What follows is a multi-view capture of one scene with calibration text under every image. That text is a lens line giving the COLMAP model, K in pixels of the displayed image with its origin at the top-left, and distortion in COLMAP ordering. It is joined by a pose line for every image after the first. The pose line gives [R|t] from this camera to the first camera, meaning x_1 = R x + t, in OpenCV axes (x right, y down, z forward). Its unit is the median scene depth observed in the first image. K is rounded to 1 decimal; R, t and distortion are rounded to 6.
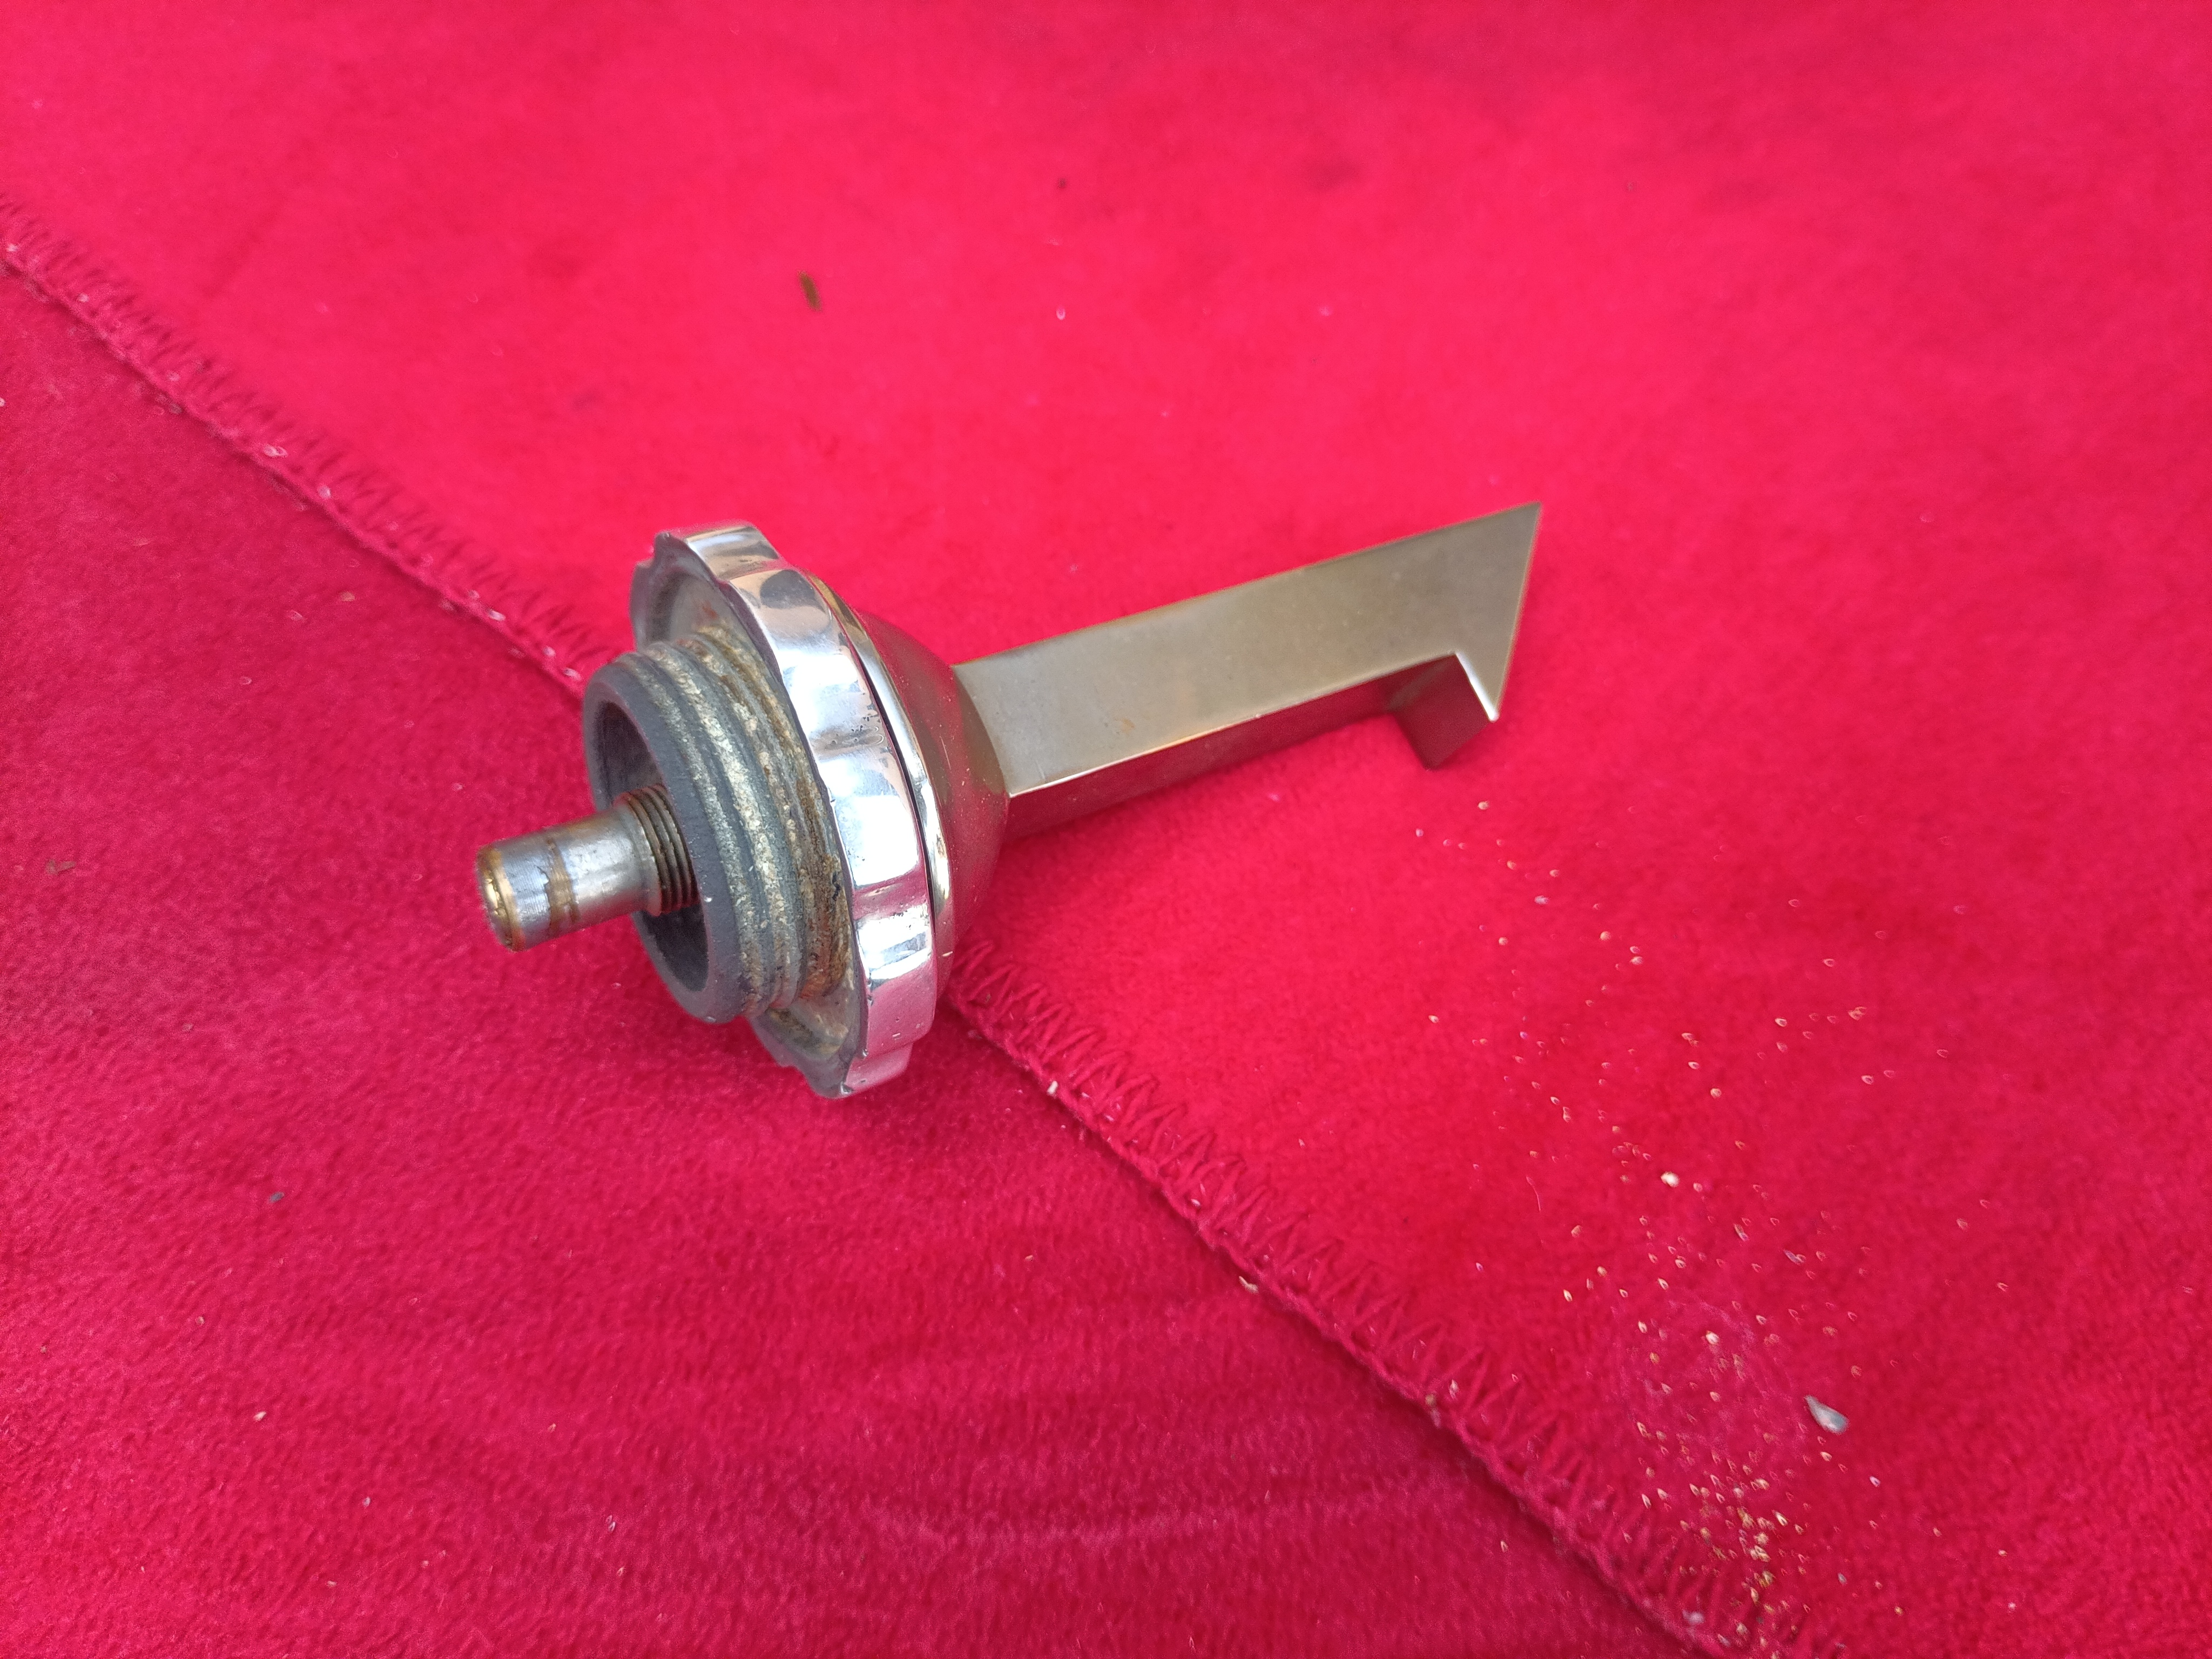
lens RADIAL K [[1783.1, 0, 1114.3], [0, 1783.1, 791.8], [0, 0, 1]] dist [0.051722, -0.107969]
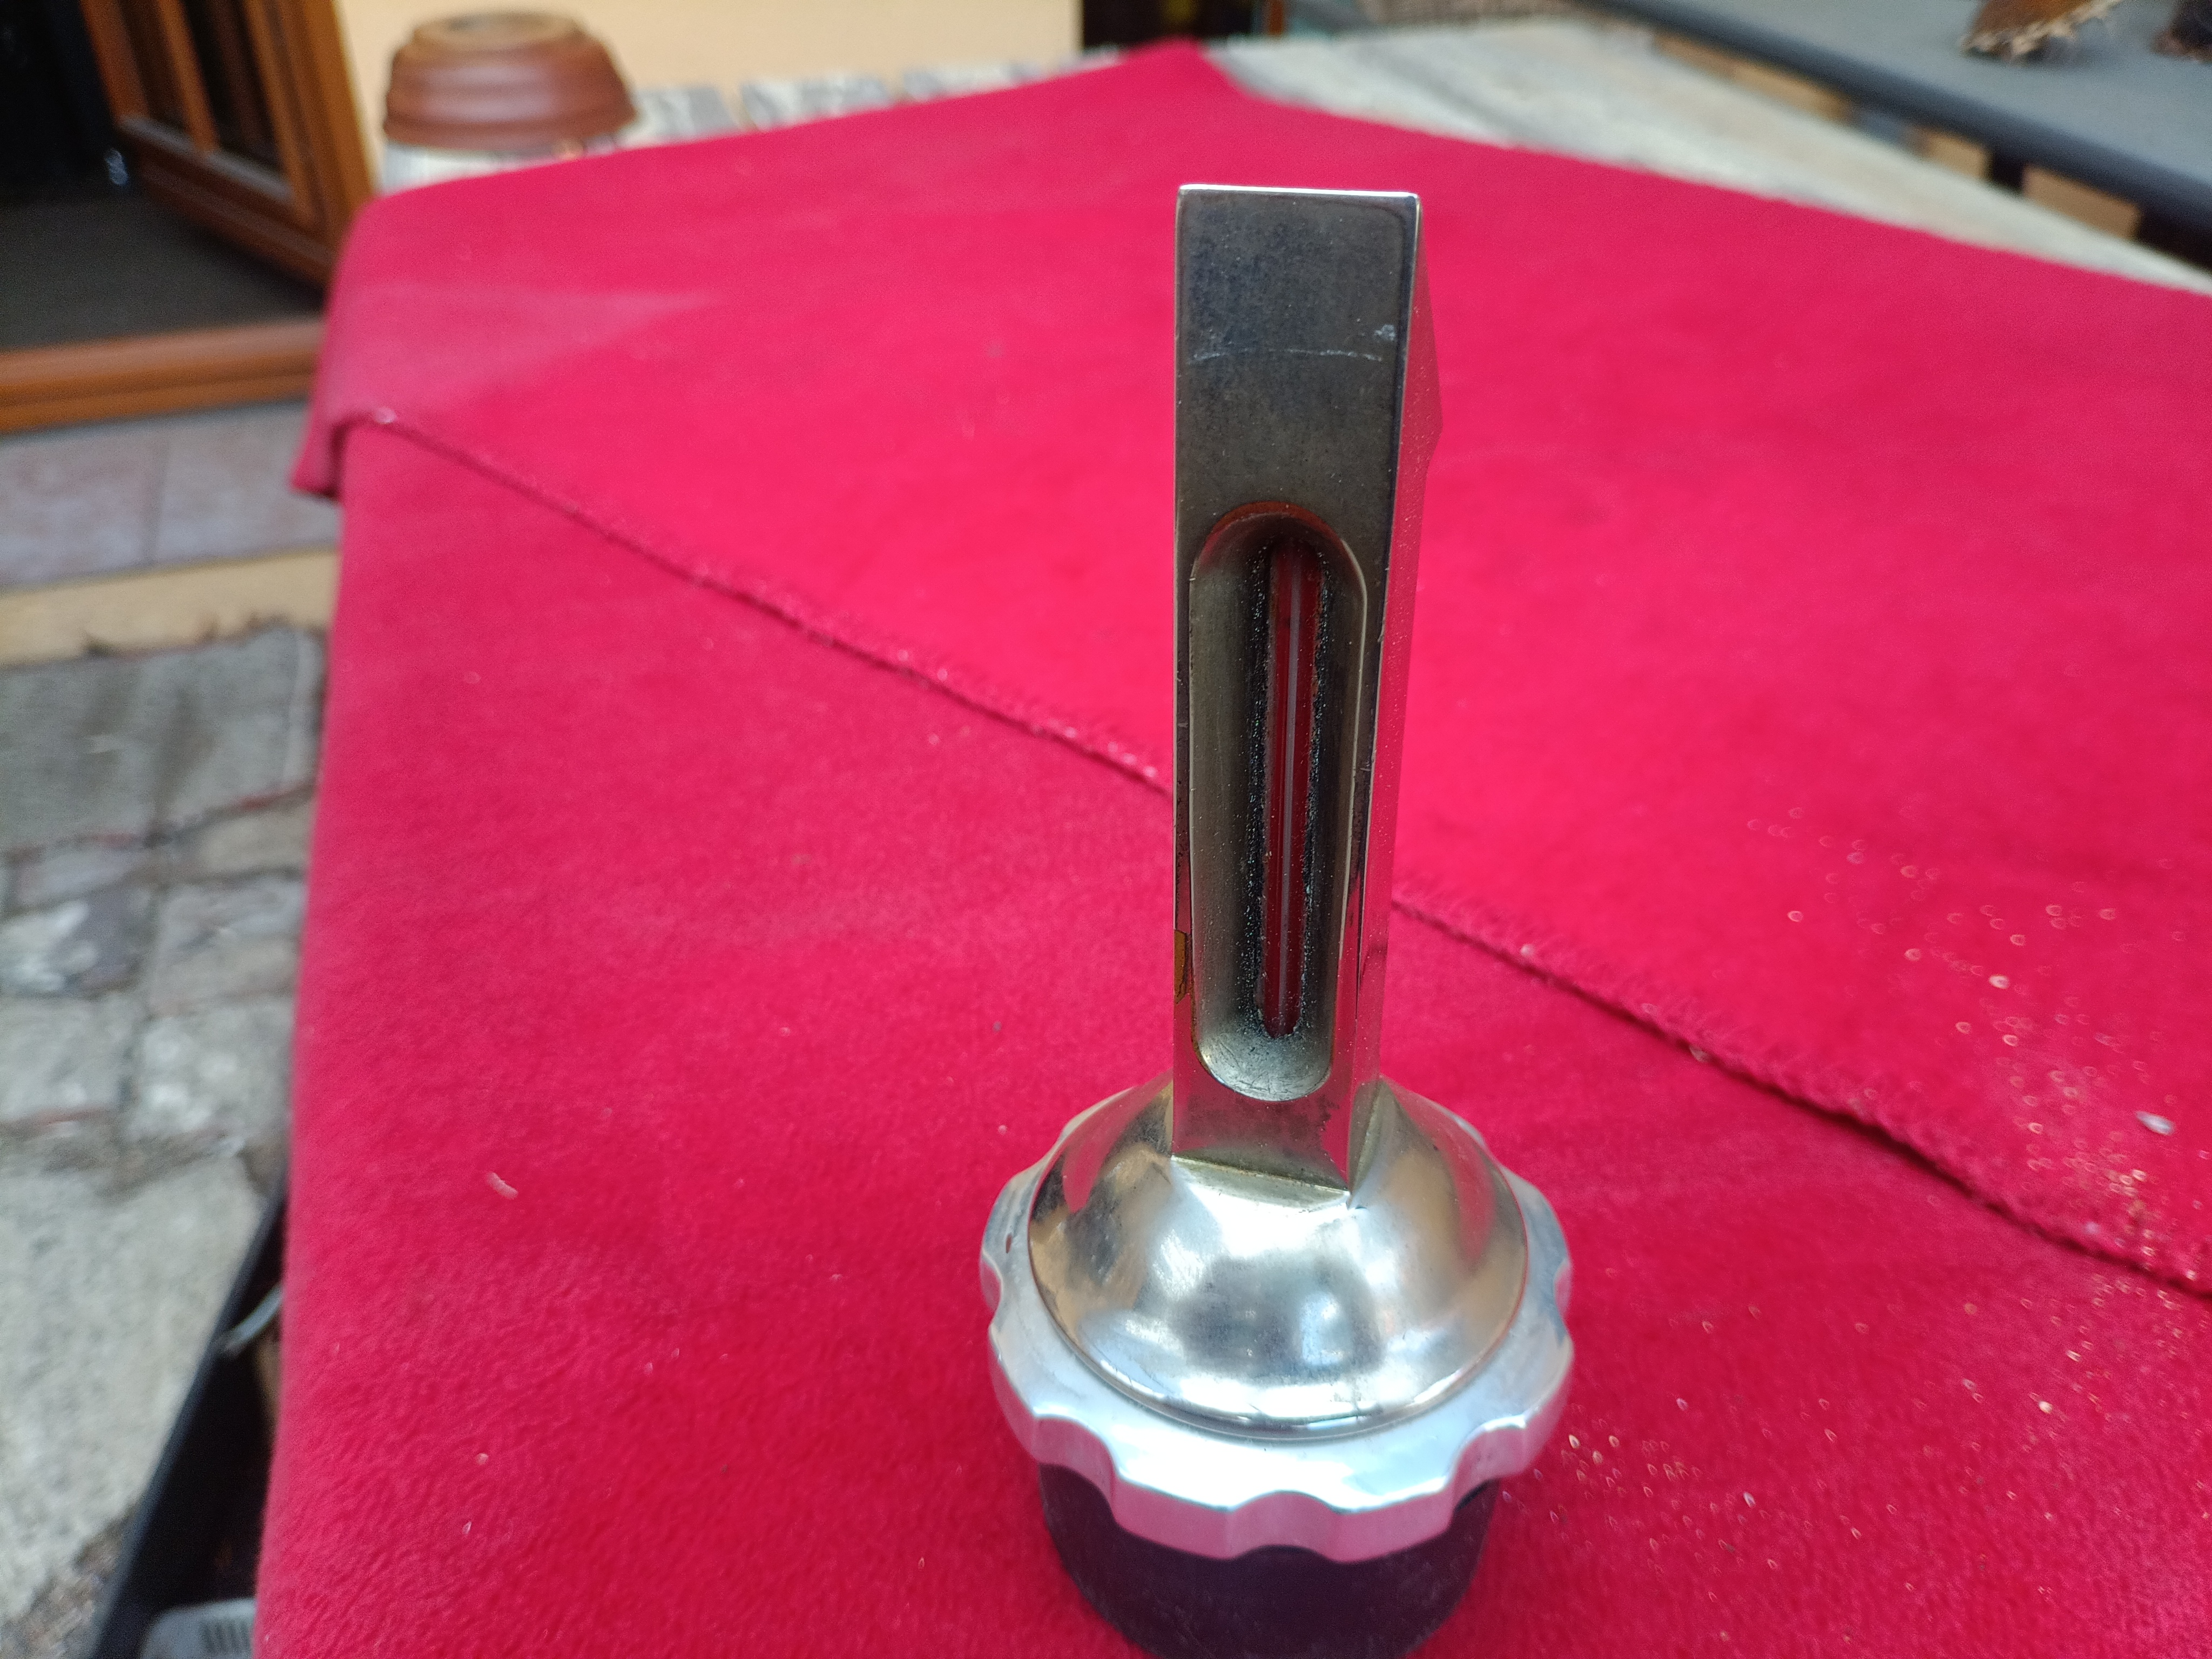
lens RADIAL K [[1783.1, 0, 1114.3], [0, 1783.1, 791.8], [0, 0, 1]] dist [0.051722, -0.107969]
pose [[0.998177, -0.042229, -0.043110, -0.288663], [0.020985, 0.912683, -0.408130, 0.613934], [0.056581, 0.406481, 0.911905, -0.333685]]
